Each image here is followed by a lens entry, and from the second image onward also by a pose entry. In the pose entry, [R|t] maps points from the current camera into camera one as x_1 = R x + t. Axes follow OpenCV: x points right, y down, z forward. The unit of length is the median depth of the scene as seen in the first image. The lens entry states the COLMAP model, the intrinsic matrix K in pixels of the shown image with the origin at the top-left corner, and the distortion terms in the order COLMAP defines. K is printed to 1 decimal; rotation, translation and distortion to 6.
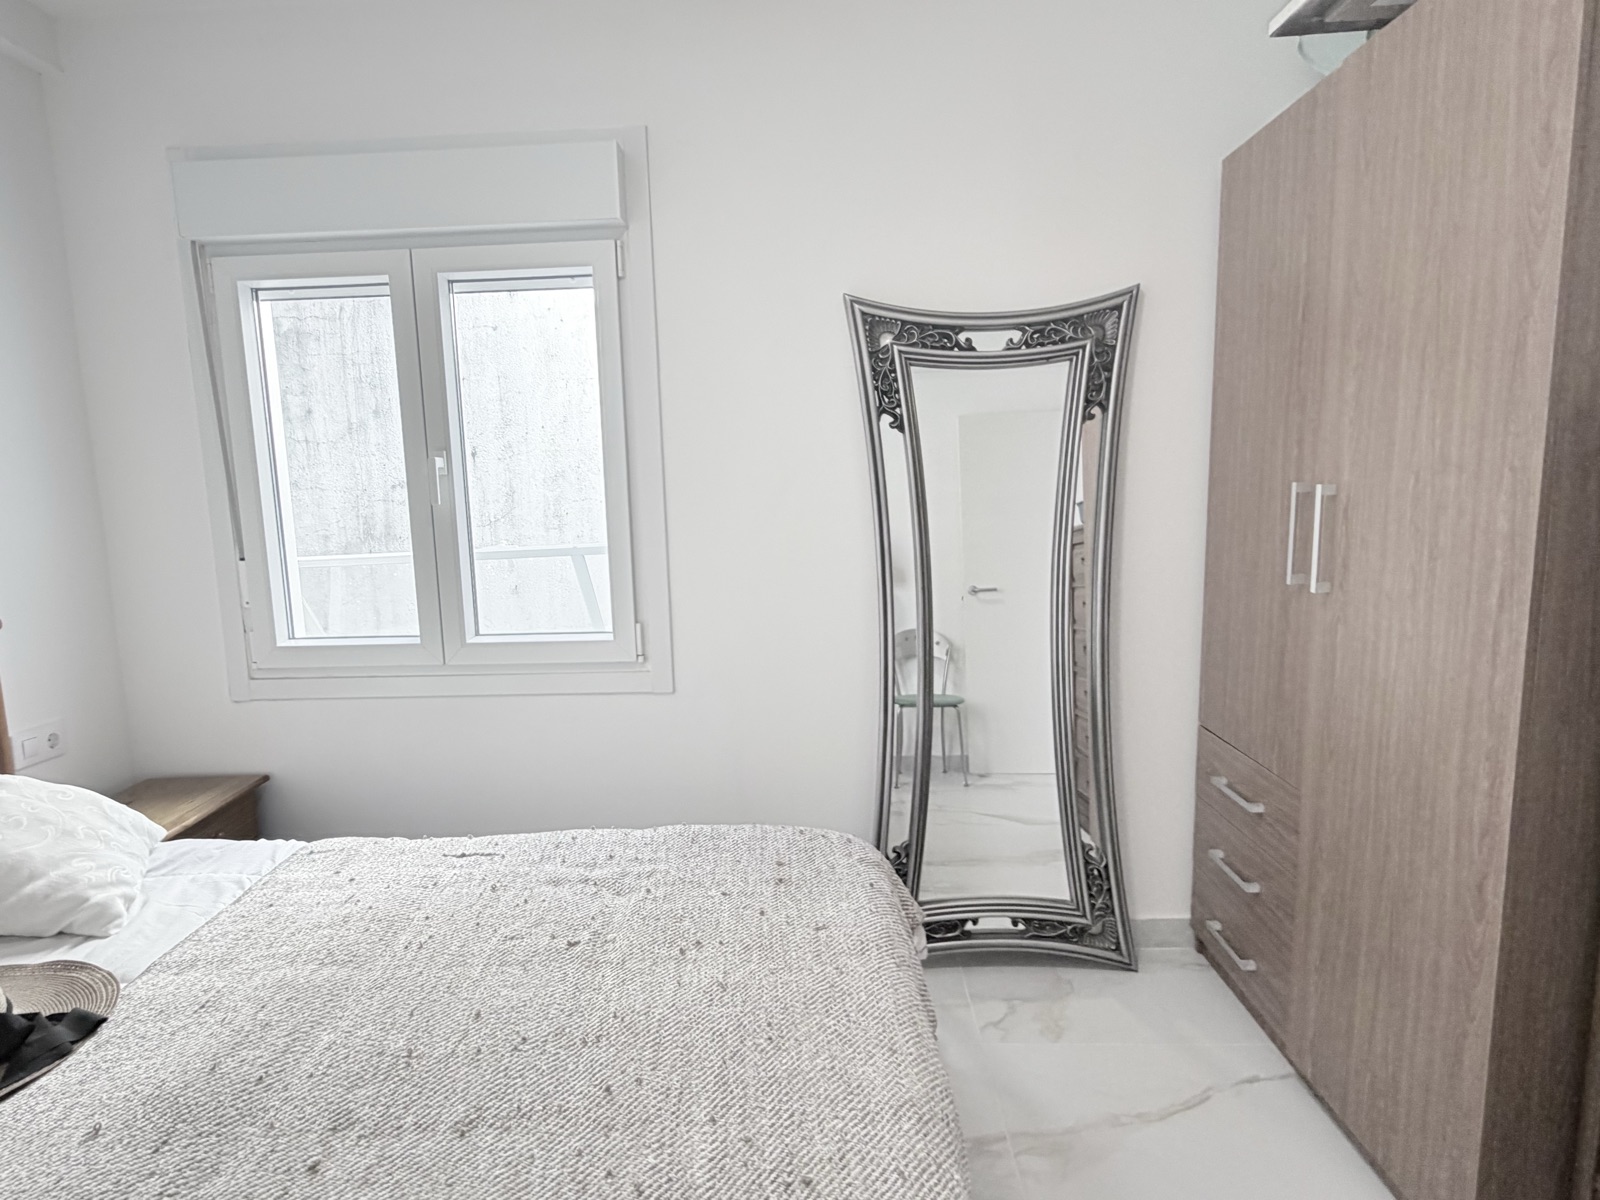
lens RADIAL K [[878.9, 0, 795.0], [0, 878.9, 602.5], [0, 0, 1]] dist [-0.014852, 0.006282]
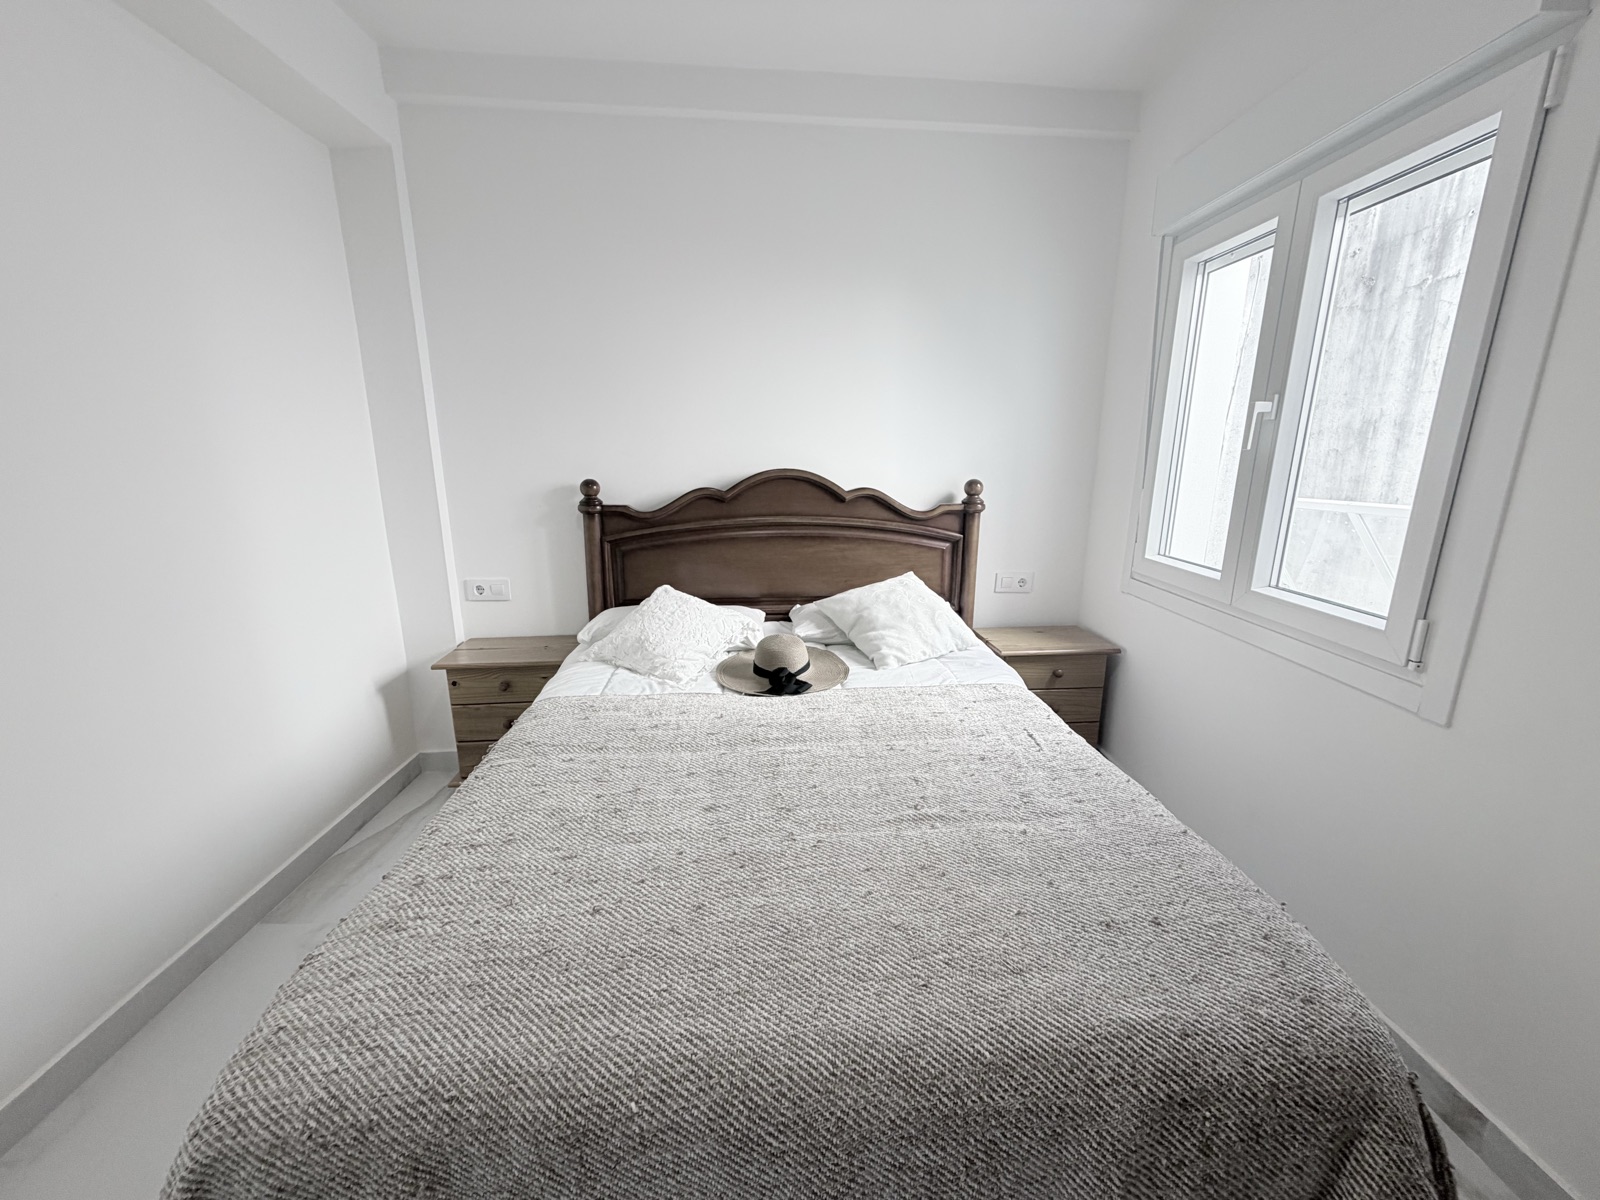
lens RADIAL K [[641.1, 0, 805.4], [0, 641.1, 602.4], [0, 0, 1]] dist [0.002553, 0.000354]
pose [[0.073820, 0.261919, -0.962262, 0.330606], [-0.142996, 0.957704, 0.249708, -0.056390], [0.986966, 0.119166, 0.108151, 0.444434]]
